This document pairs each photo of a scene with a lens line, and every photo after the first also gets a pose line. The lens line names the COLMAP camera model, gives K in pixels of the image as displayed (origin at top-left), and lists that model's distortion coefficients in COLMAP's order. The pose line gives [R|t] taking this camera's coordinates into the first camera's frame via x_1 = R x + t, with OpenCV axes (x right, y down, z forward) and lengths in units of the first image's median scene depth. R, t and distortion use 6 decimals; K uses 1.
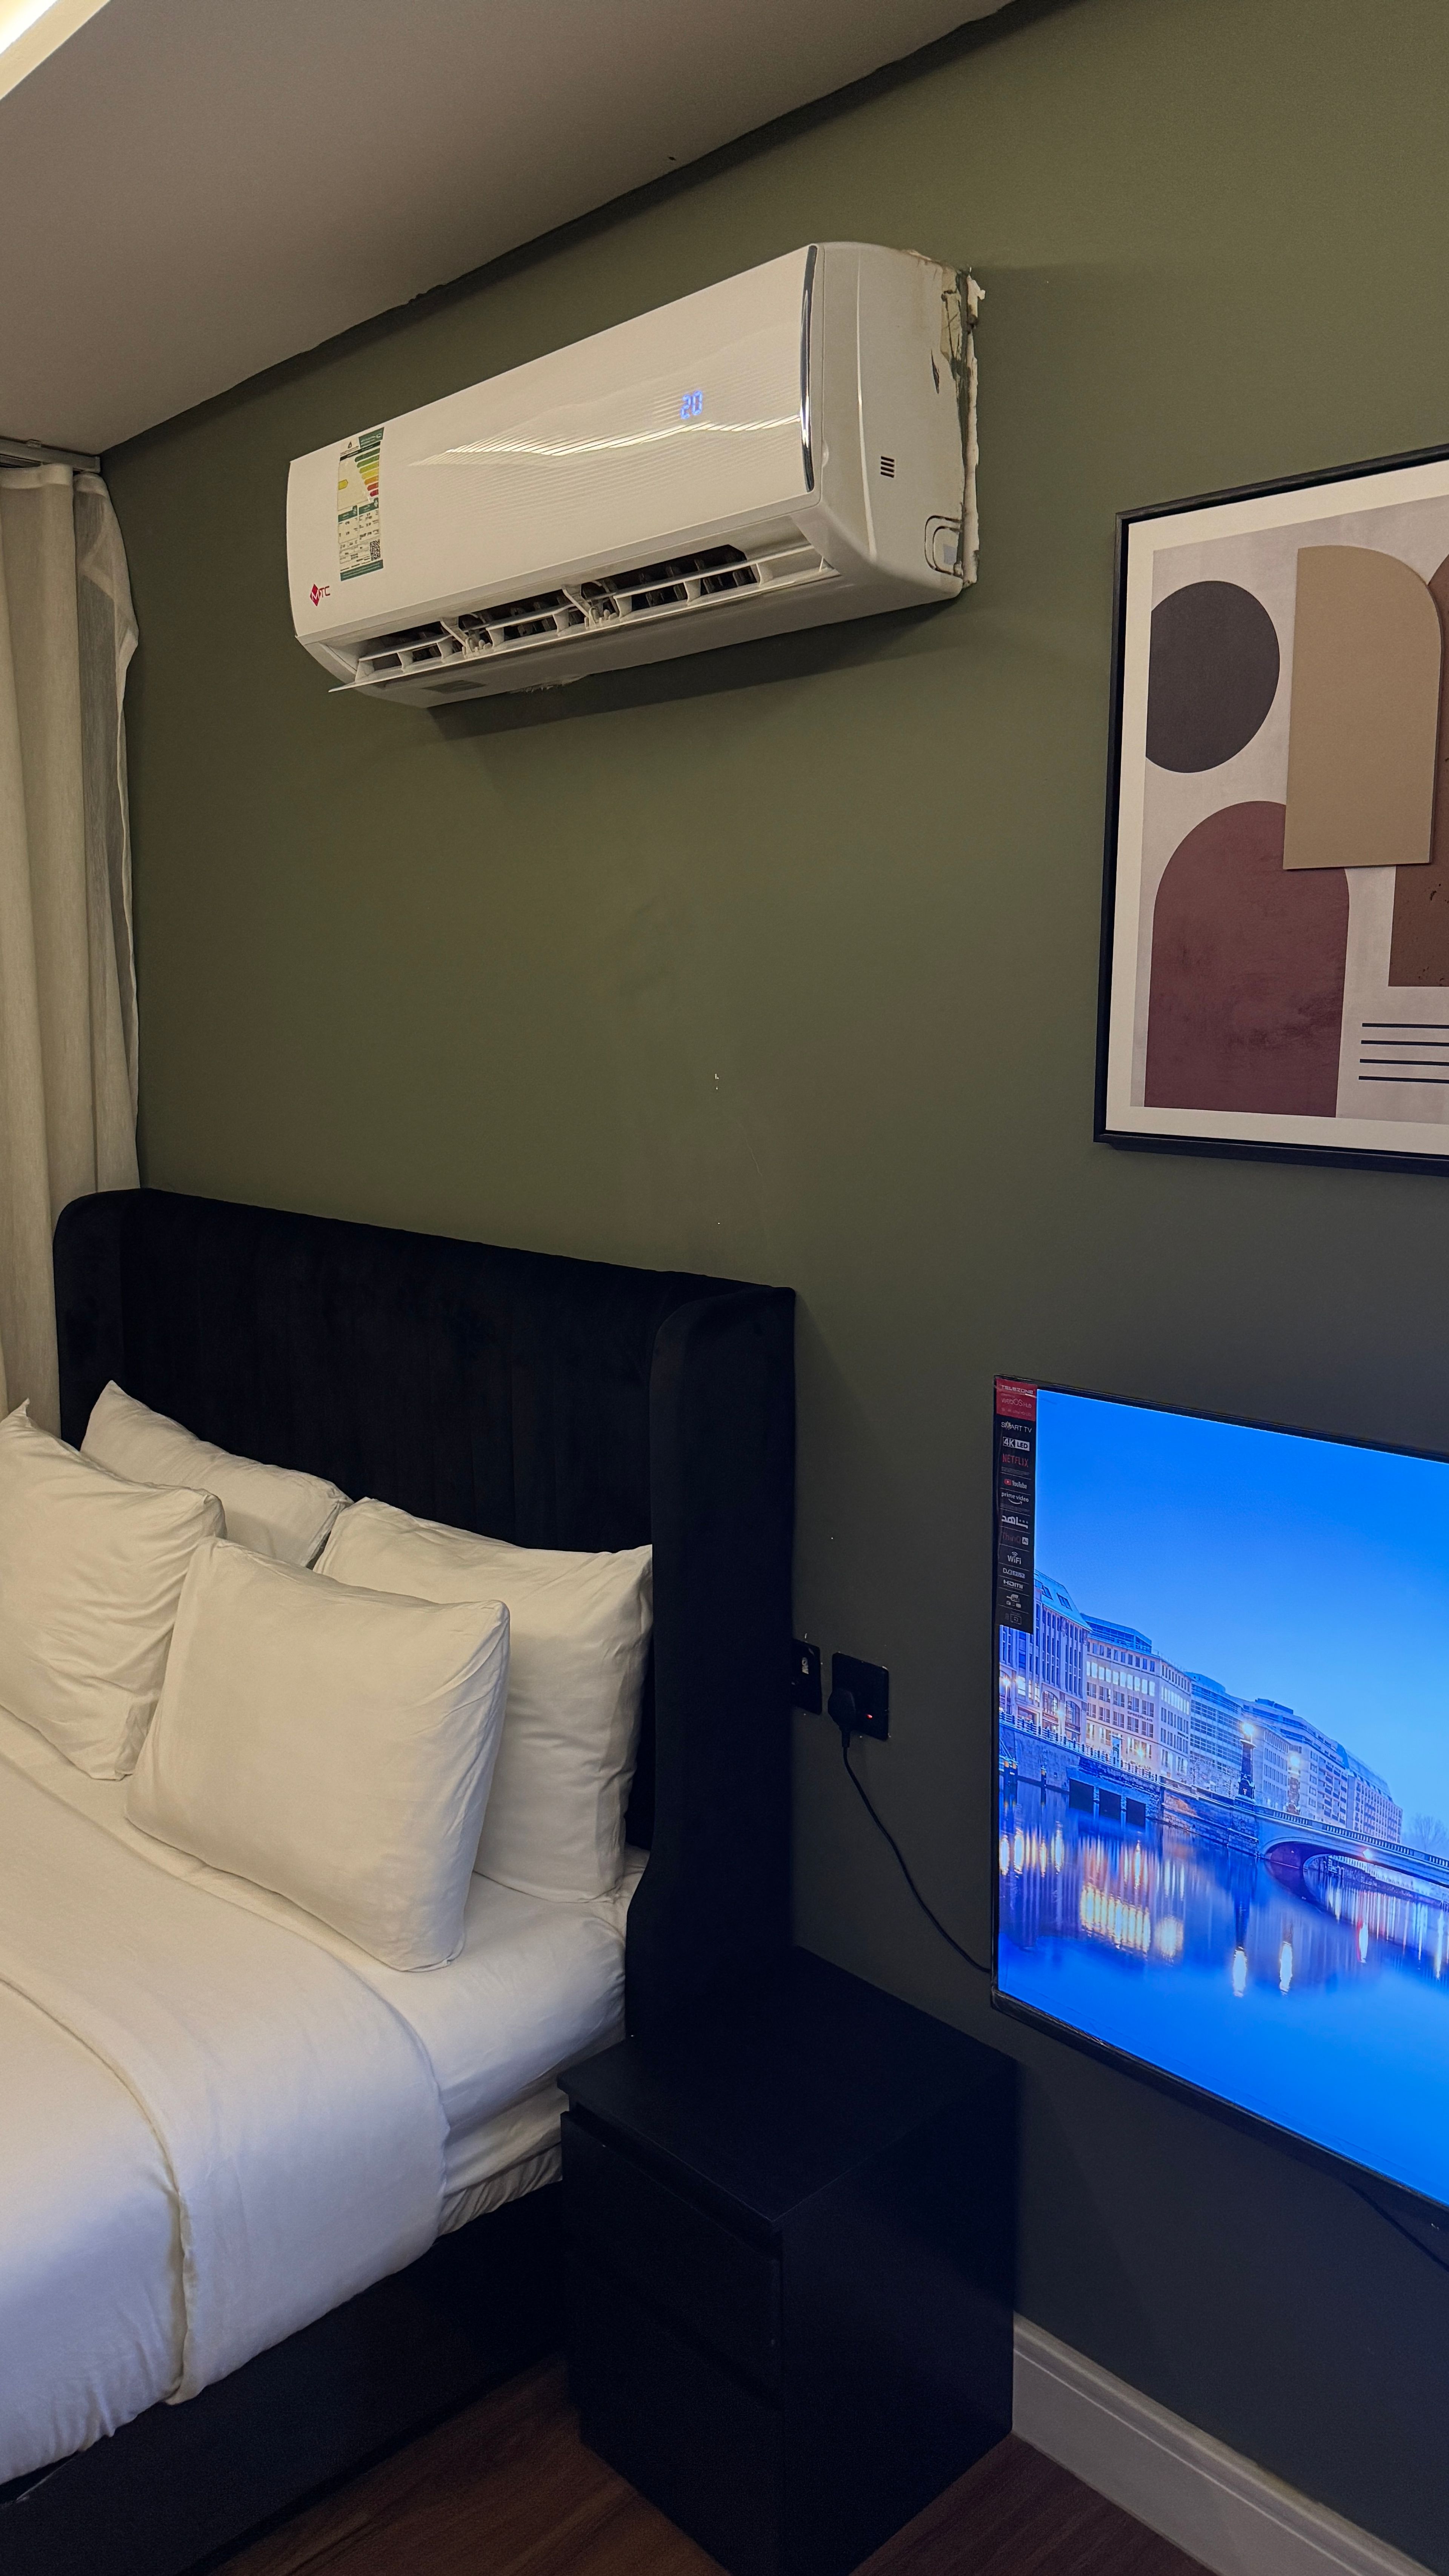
lens RADIAL K [[1777.6, 0, 724.5], [0, 1777.6, 1288.0], [0, 0, 1]] dist [0.161579, -0.337735]
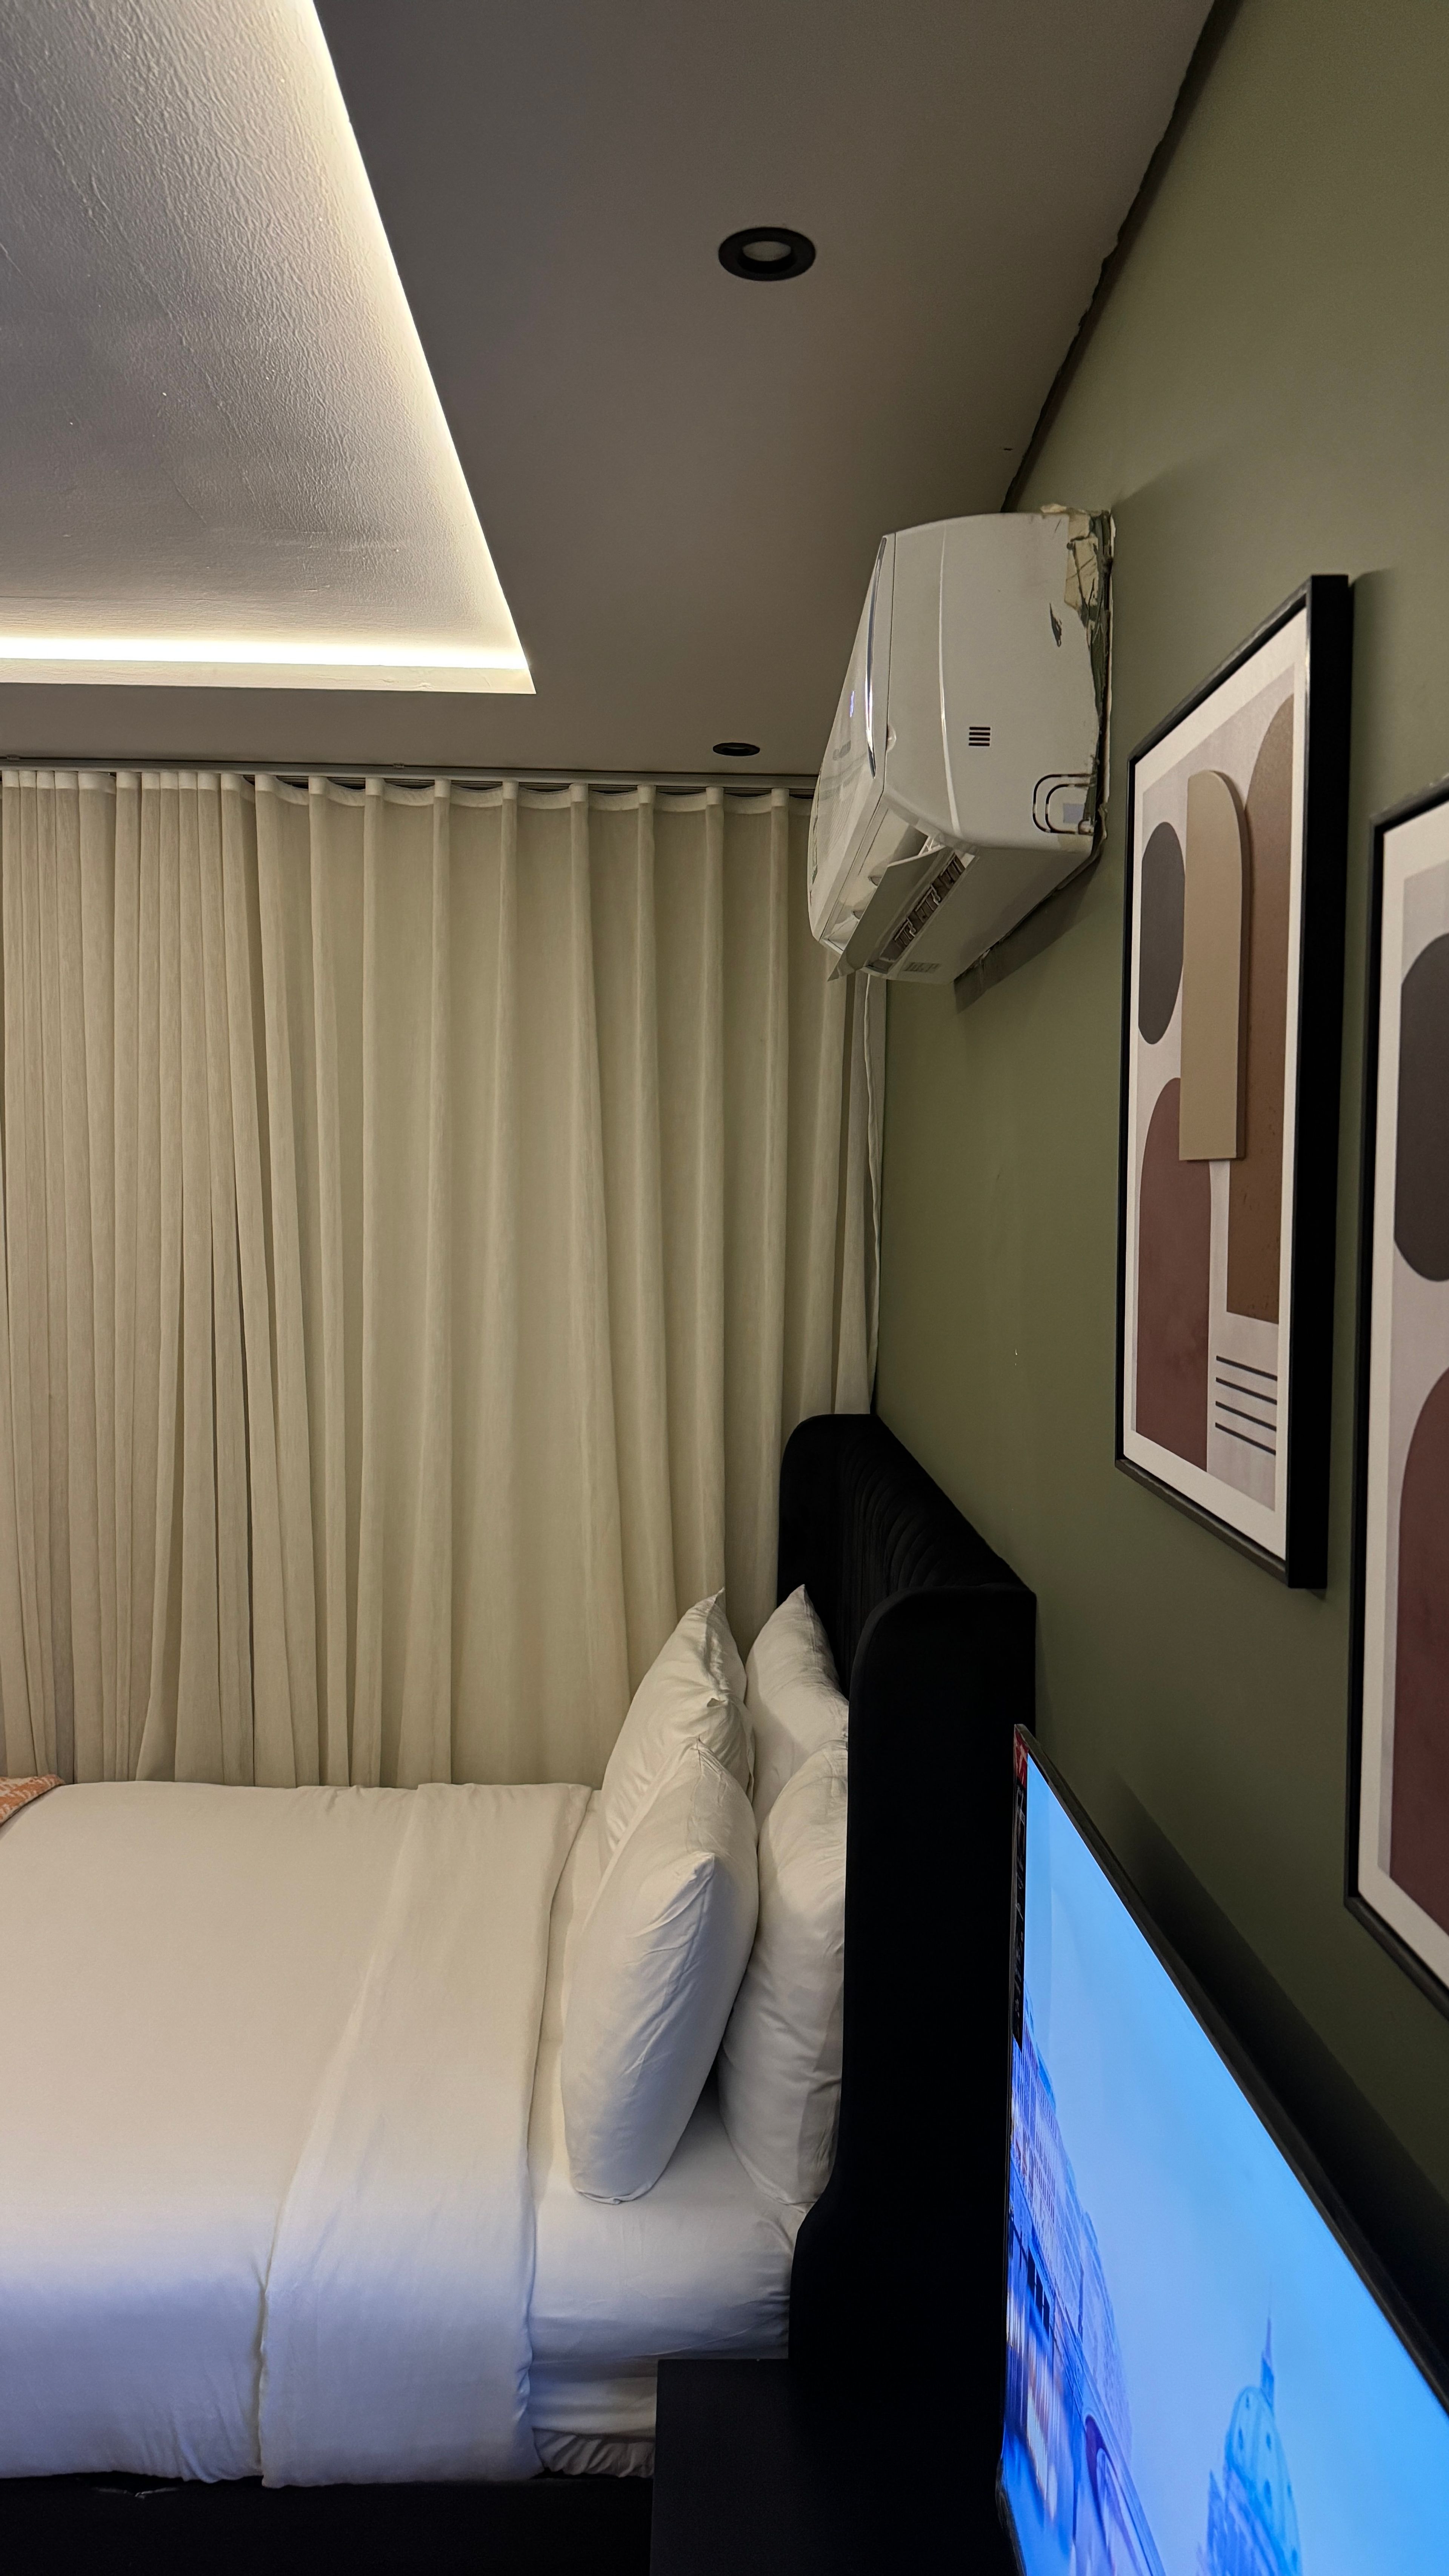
lens RADIAL K [[1794.7, 0, 724.5], [0, 1794.7, 1288.0], [0, 0, 1]] dist [0.087795, -0.175796]
pose [[0.745065, 0.054924, -0.664726, 0.561450], [-0.135821, 0.988216, -0.070584, -0.072514], [0.653016, 0.142873, 0.743745, 0.219208]]
